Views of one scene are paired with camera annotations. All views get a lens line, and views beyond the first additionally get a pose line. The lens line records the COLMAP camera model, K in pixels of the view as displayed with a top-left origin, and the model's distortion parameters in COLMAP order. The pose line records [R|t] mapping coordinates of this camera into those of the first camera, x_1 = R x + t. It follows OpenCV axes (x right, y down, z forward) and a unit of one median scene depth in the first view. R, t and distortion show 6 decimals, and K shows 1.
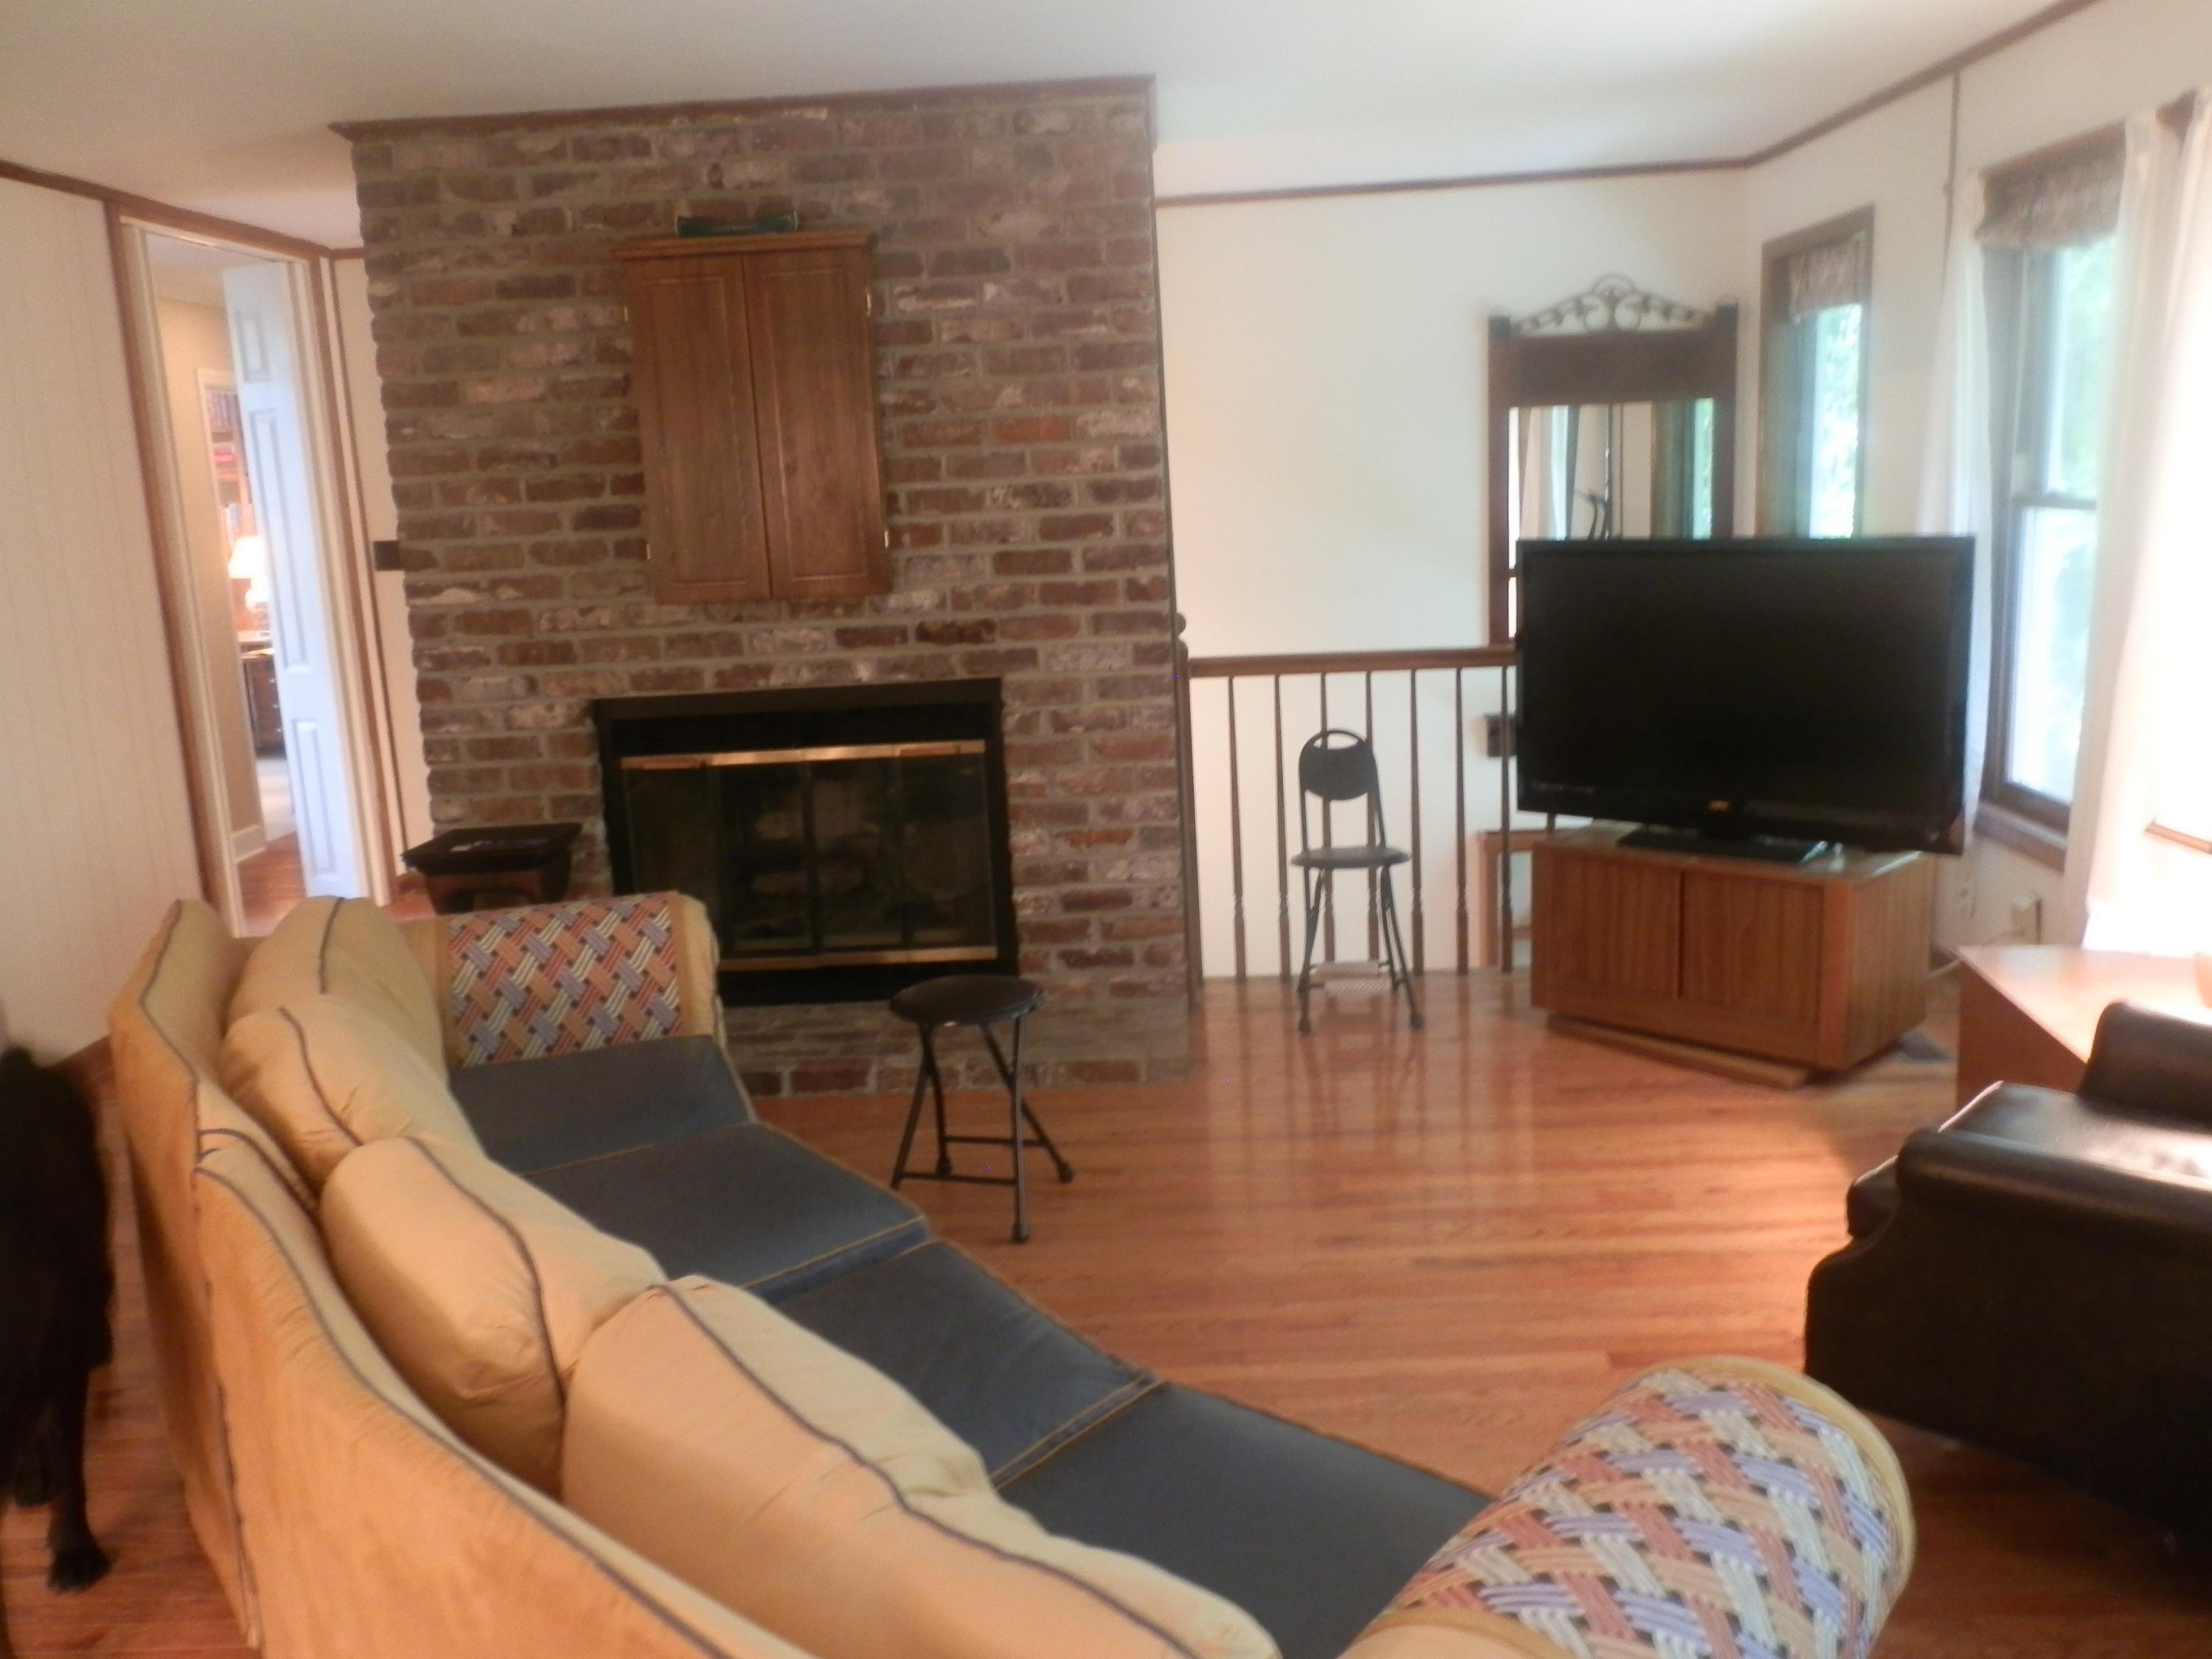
lens RADIAL K [[1830.1, 0, 1104.3], [0, 1830.1, 819.2], [0, 0, 1]] dist [0.020834, -0.022135]
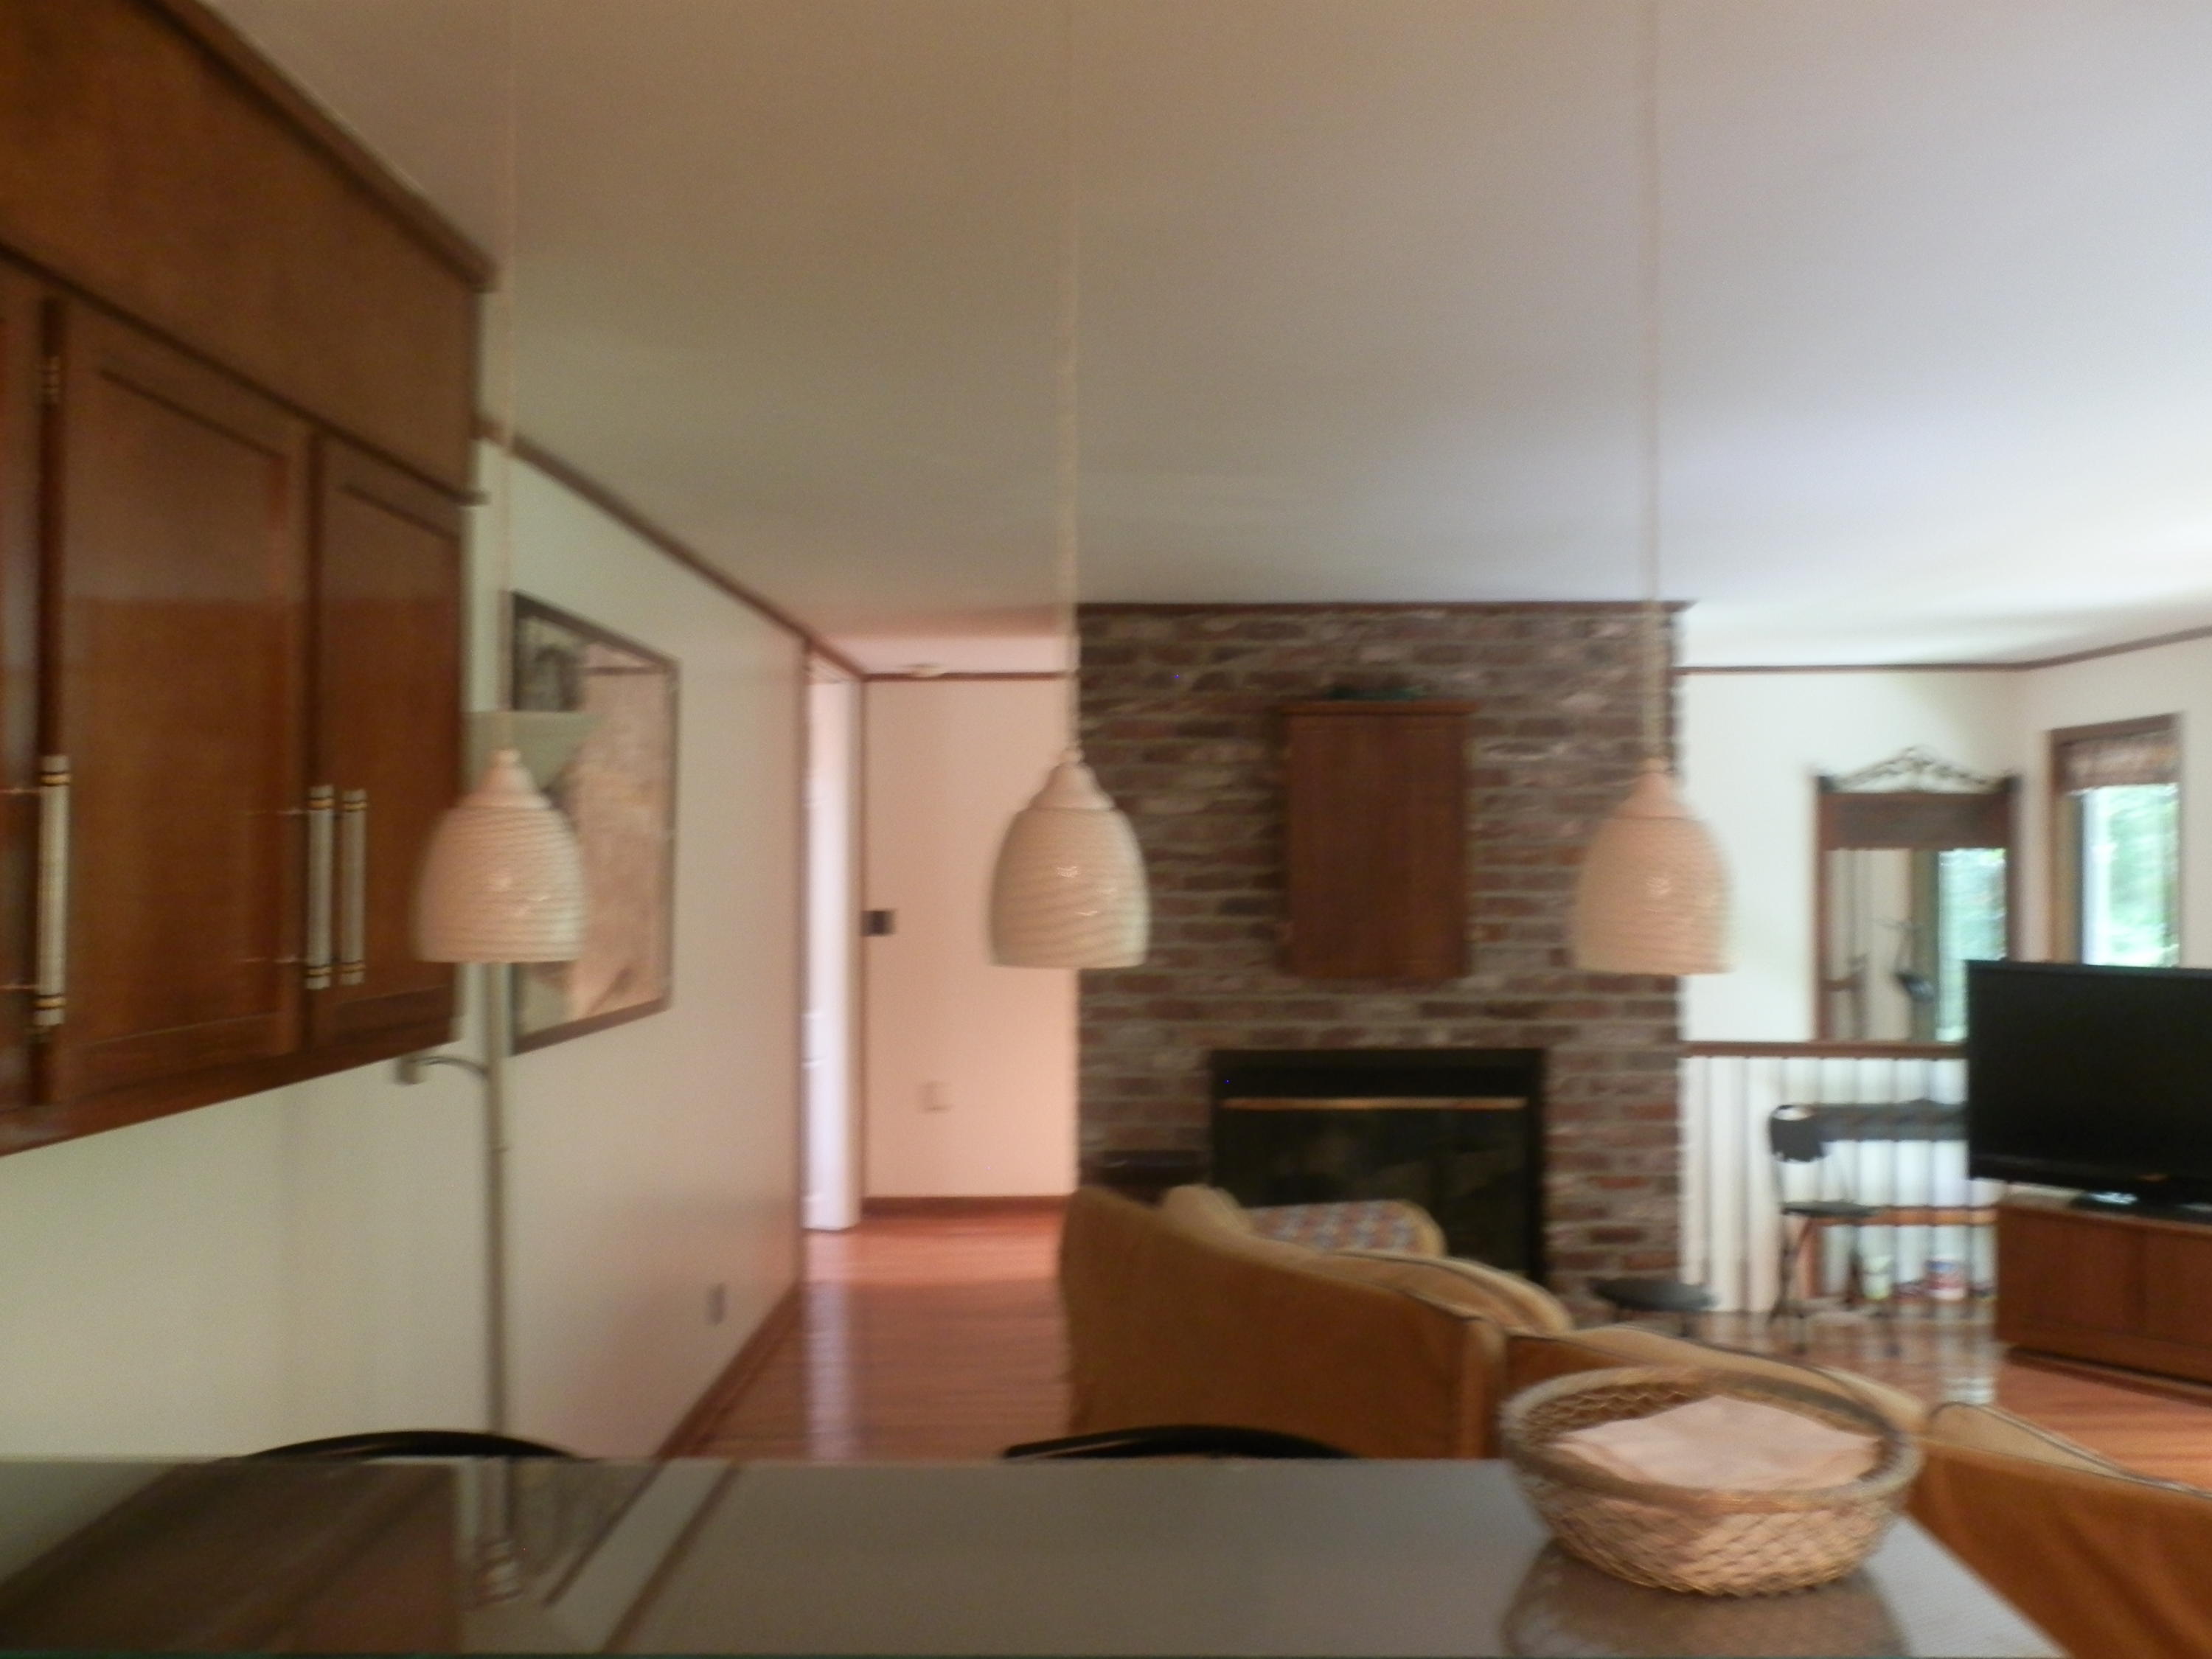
lens RADIAL K [[1830.1, 0, 1094.7], [0, 1830.1, 840.2], [0, 0, 1]] dist [0.020834, -0.022135]
pose [[0.998620, 0.050289, 0.015149, -0.397978], [-0.046295, 0.979048, -0.198297, 0.046787], [-0.024804, 0.197322, 0.980025, -0.248141]]
